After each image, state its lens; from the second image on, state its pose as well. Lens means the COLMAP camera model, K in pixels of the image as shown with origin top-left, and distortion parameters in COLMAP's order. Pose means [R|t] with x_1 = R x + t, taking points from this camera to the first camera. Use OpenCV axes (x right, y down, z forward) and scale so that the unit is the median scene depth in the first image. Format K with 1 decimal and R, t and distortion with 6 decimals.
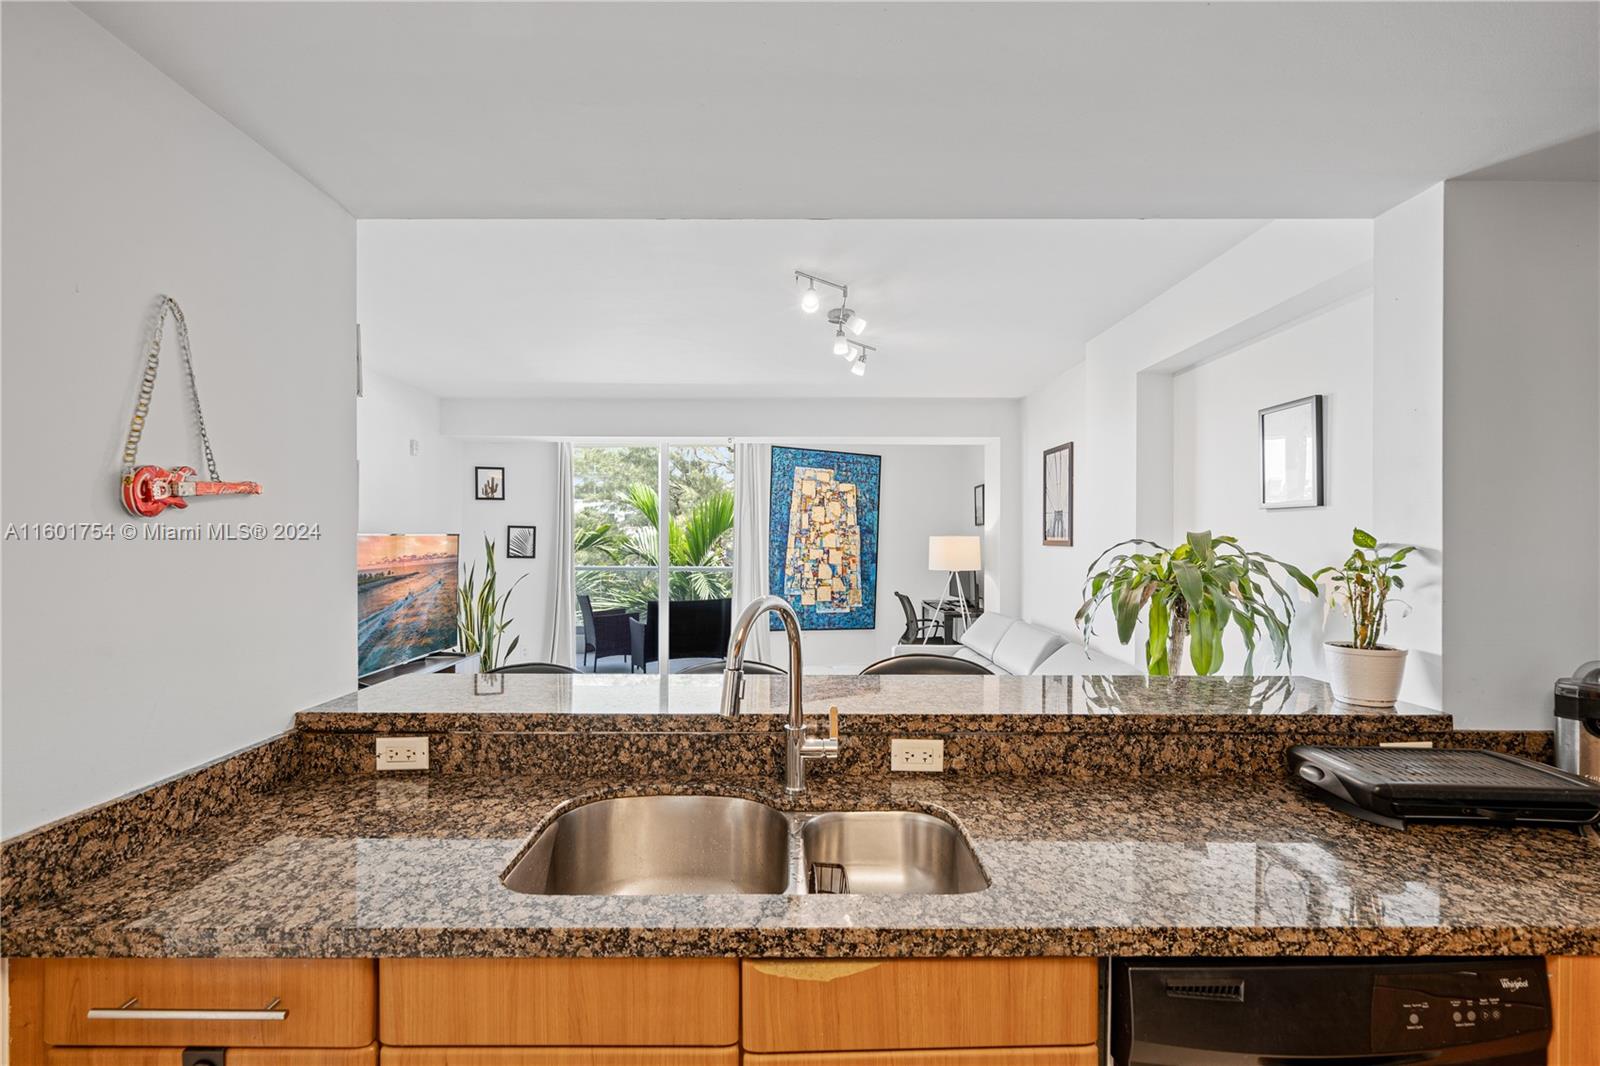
lens RADIAL K [[731.3, 0, 788.2], [0, 731.3, 534.9], [0, 0, 1]] dist [-0.004968, 0.002971]
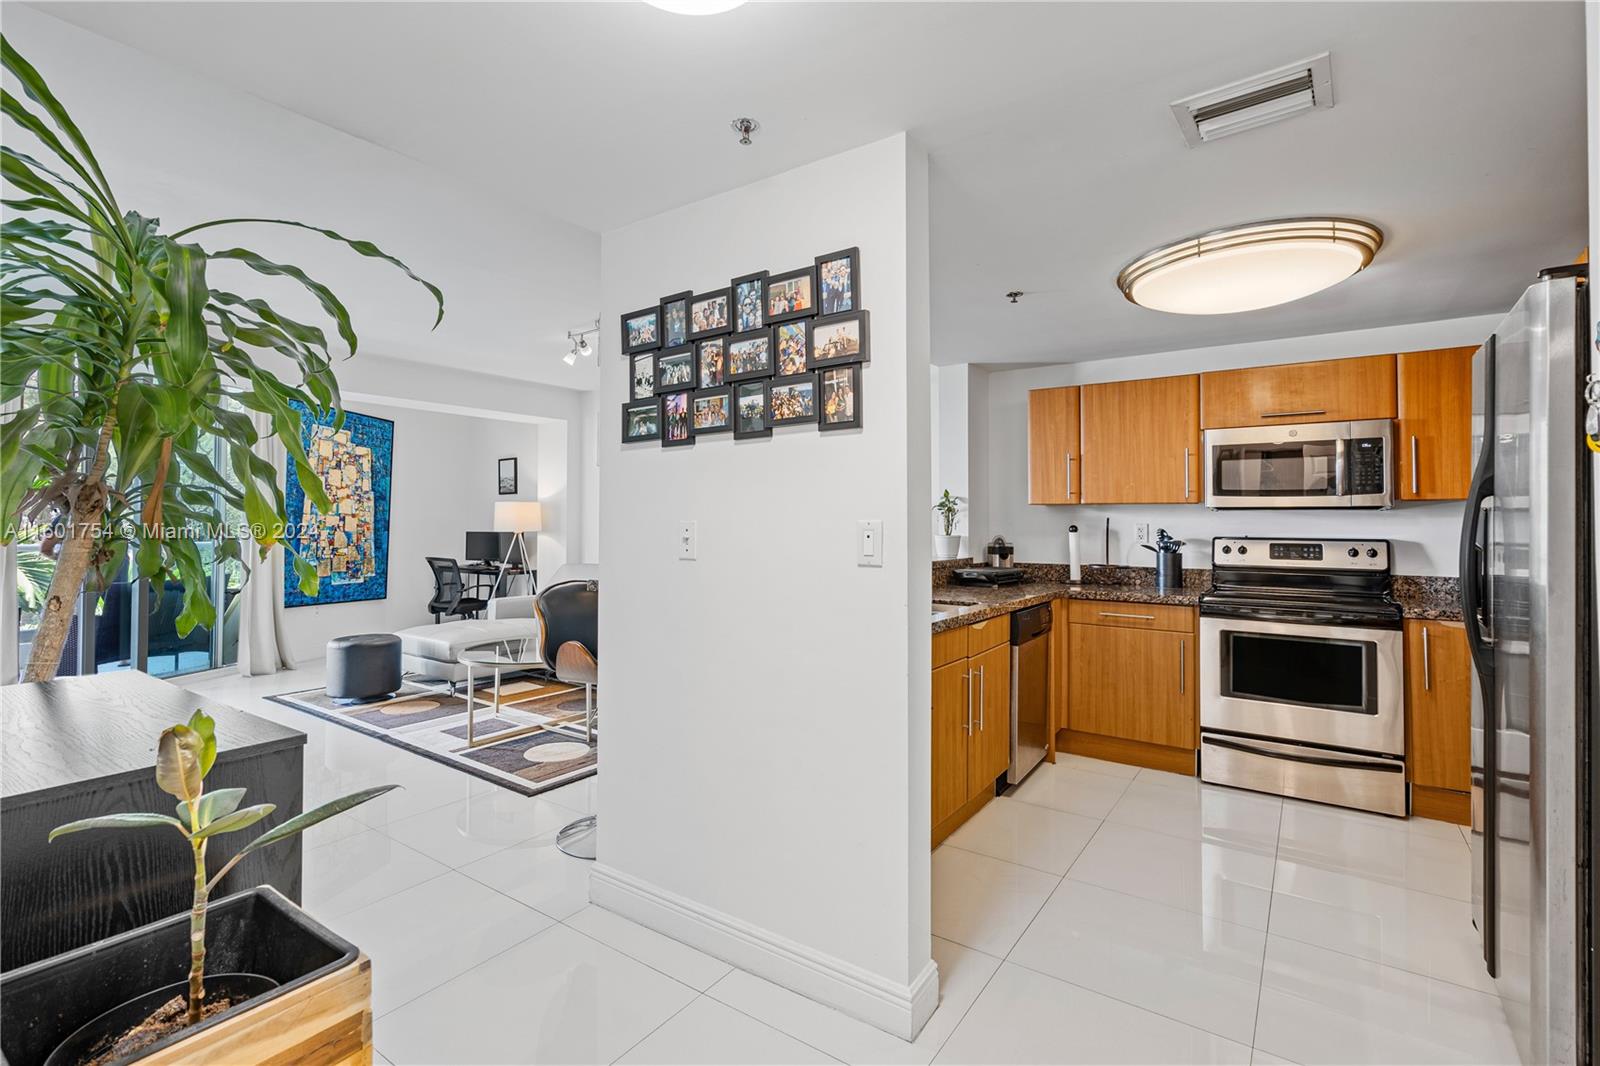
lens RADIAL K [[731.3, 0, 799.1], [0, 731.3, 502.8], [0, 0, 1]] dist [-0.004968, 0.002971]
pose [[0.583526, 0.019419, 0.811862, -1.001394], [-0.003164, 0.999761, -0.021640, 0.059232], [-0.812088, 0.010059, 0.583448, -0.048737]]
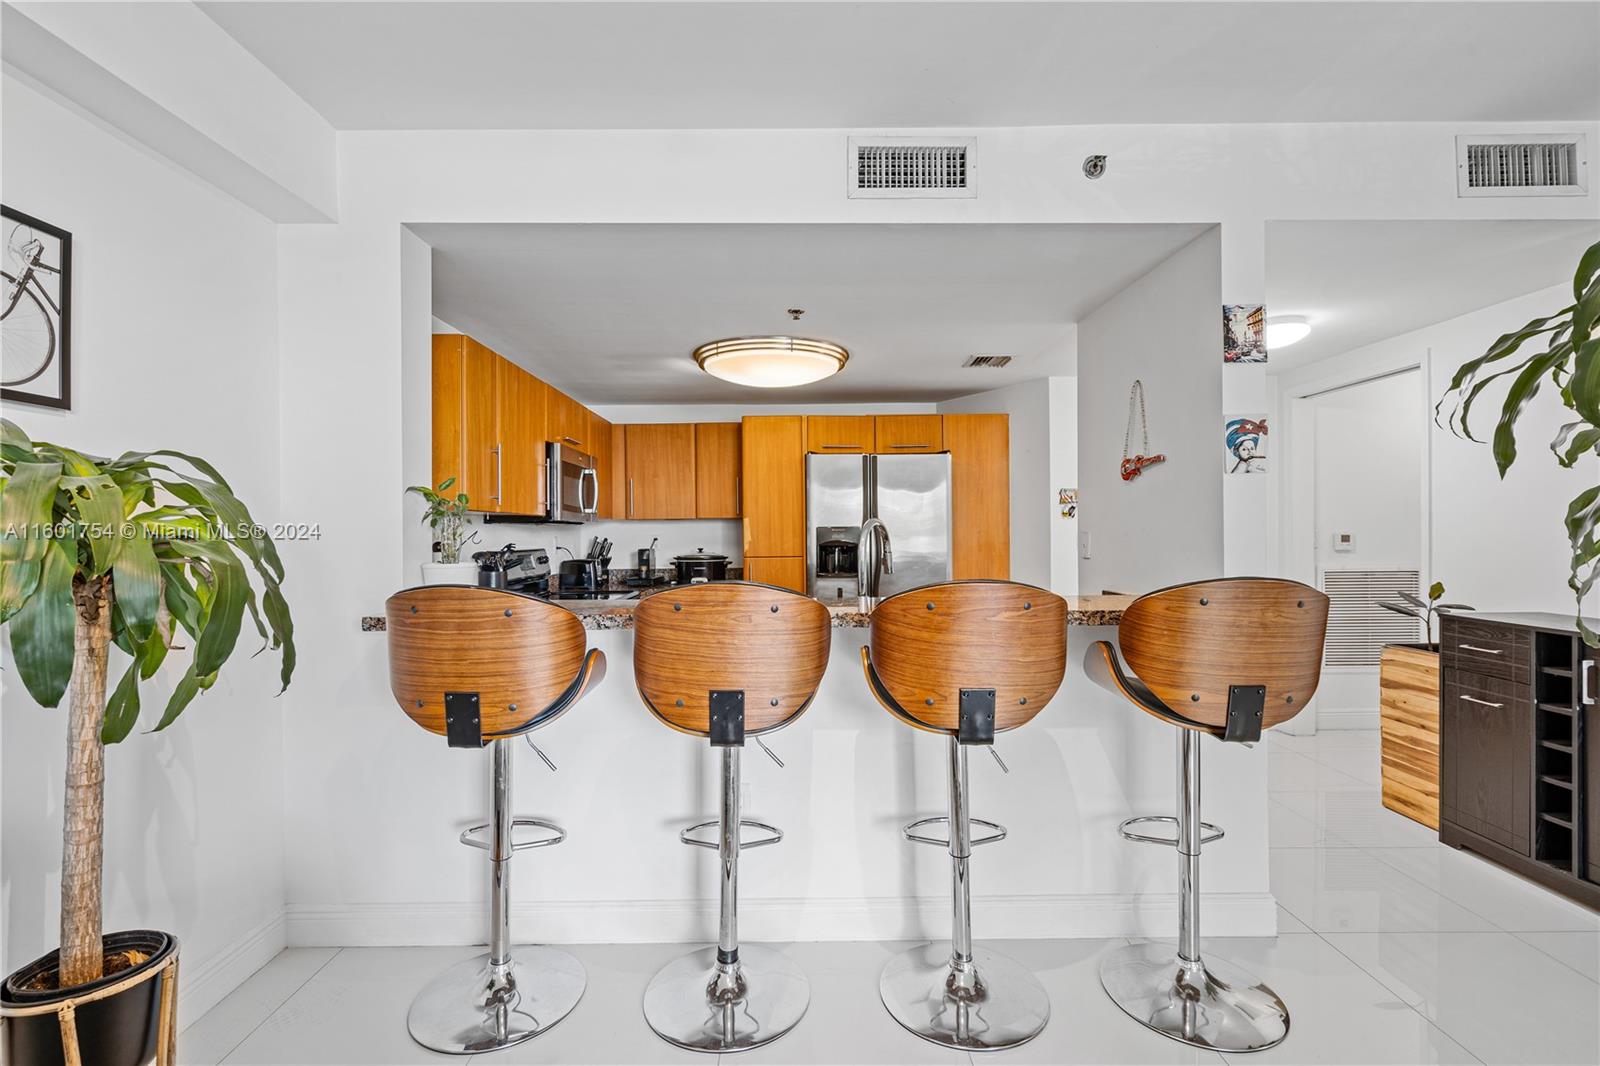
lens RADIAL K [[731.3, 0, 790.0], [0, 731.3, 531.3], [0, 0, 1]] dist [-0.004968, 0.002971]
pose [[-0.999978, 0.005285, 0.004098, 0.096417], [0.005271, 0.999980, -0.003436, 0.062058], [-0.004116, -0.003415, -0.999986, 1.473635]]
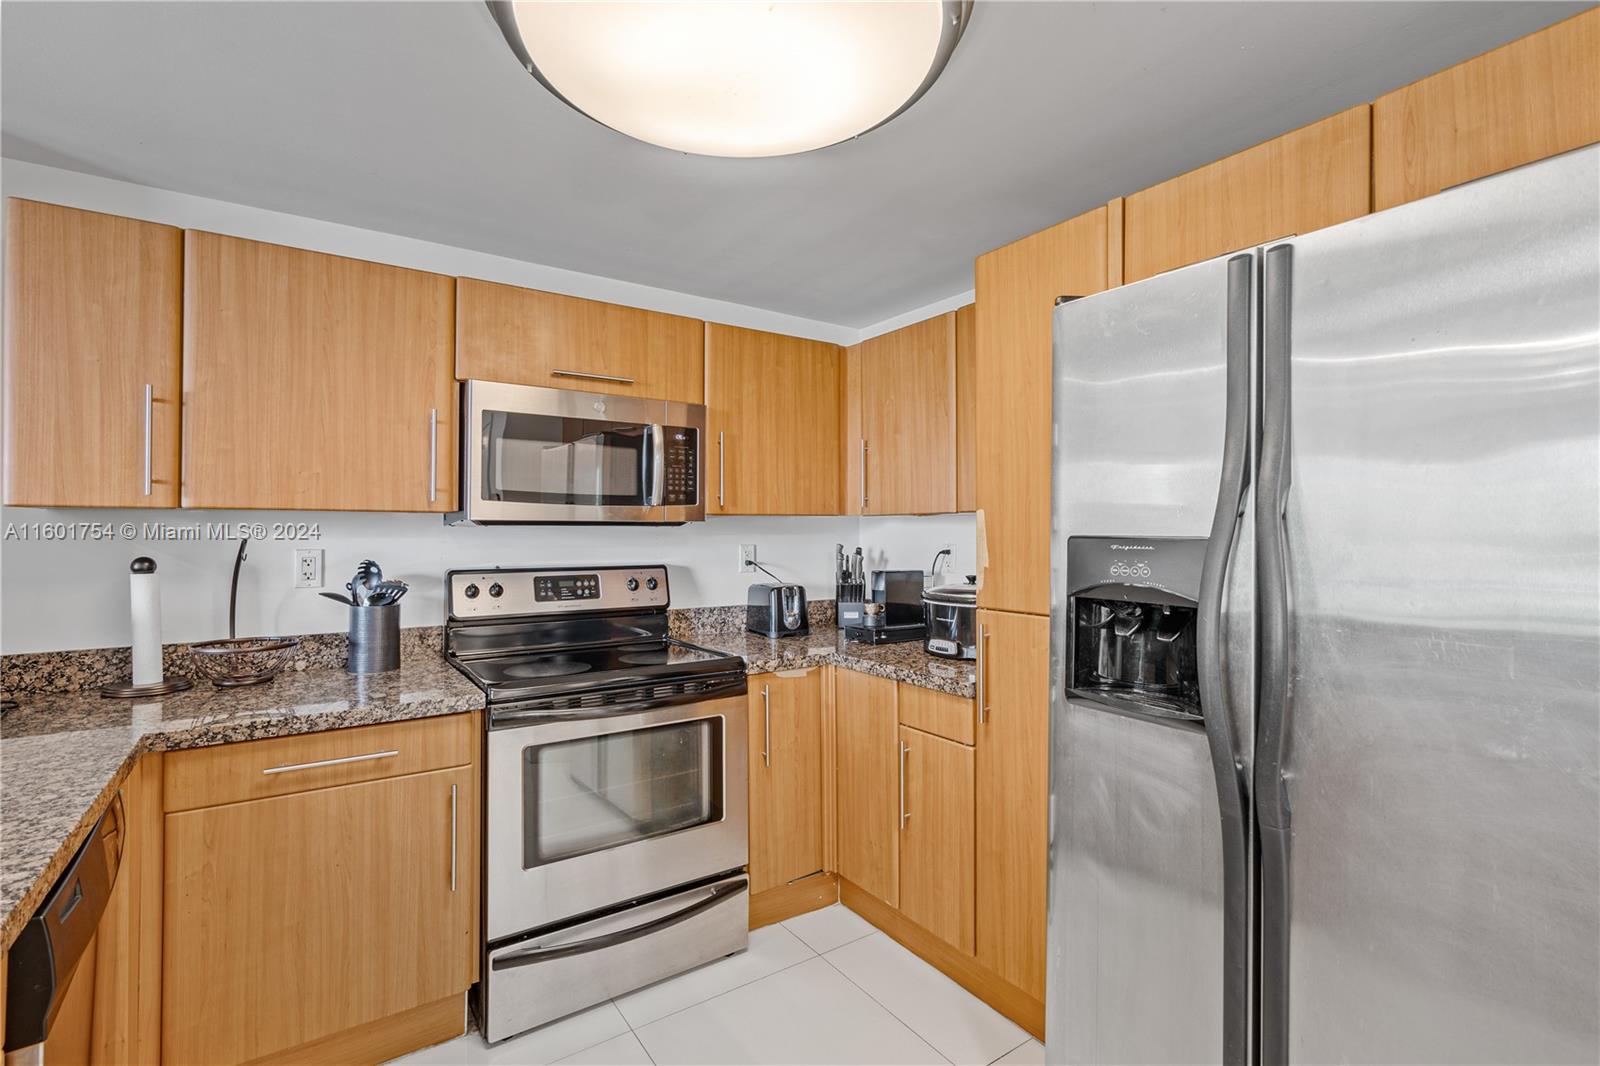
lens RADIAL K [[731.3, 0, 790.6], [0, 731.3, 521.5], [0, 0, 1]] dist [-0.004968, 0.002971]
pose [[-0.553620, 0.006303, 0.832746, -0.271427], [-0.003534, 0.999945, -0.009918, 0.043349], [-0.832762, -0.008434, -0.553567, 0.265577]]
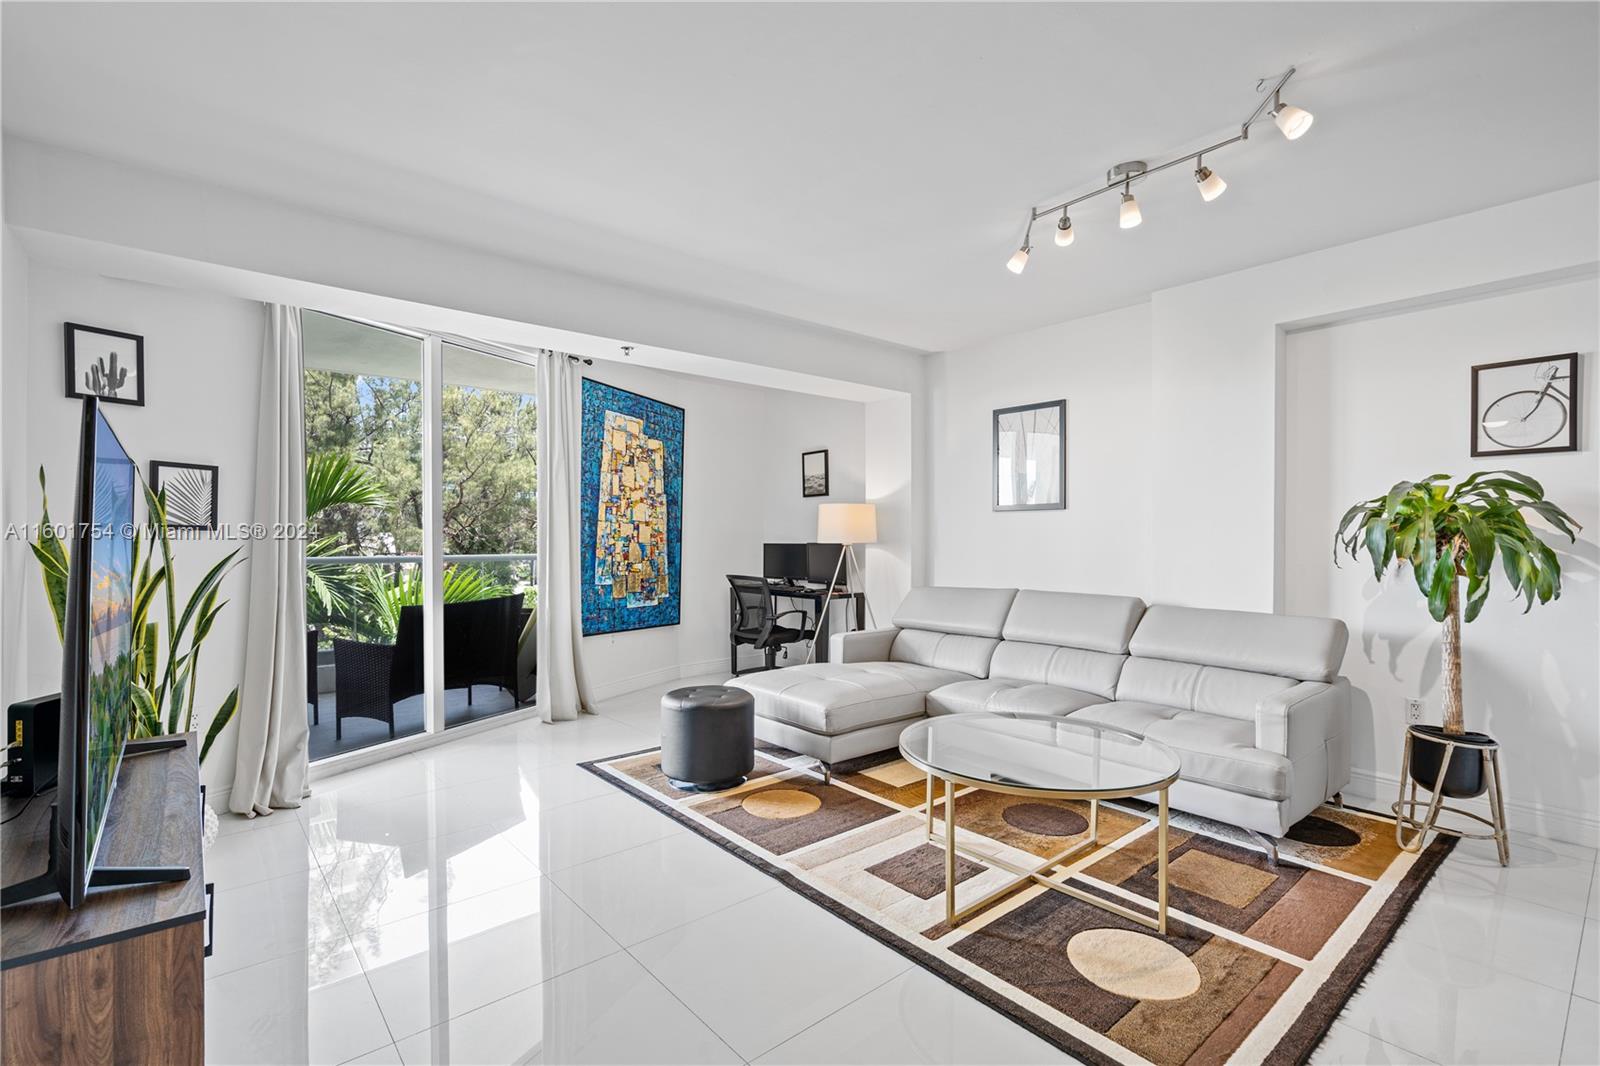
lens RADIAL K [[731.3, 0, 810.5], [0, 731.3, 539.1], [0, 0, 1]] dist [-0.004968, 0.002971]
pose [[0.761834, -0.007149, 0.647733, -0.835515], [0.000430, 0.999944, 0.010530, 0.077078], [-0.647772, -0.007743, 0.761795, 0.823167]]
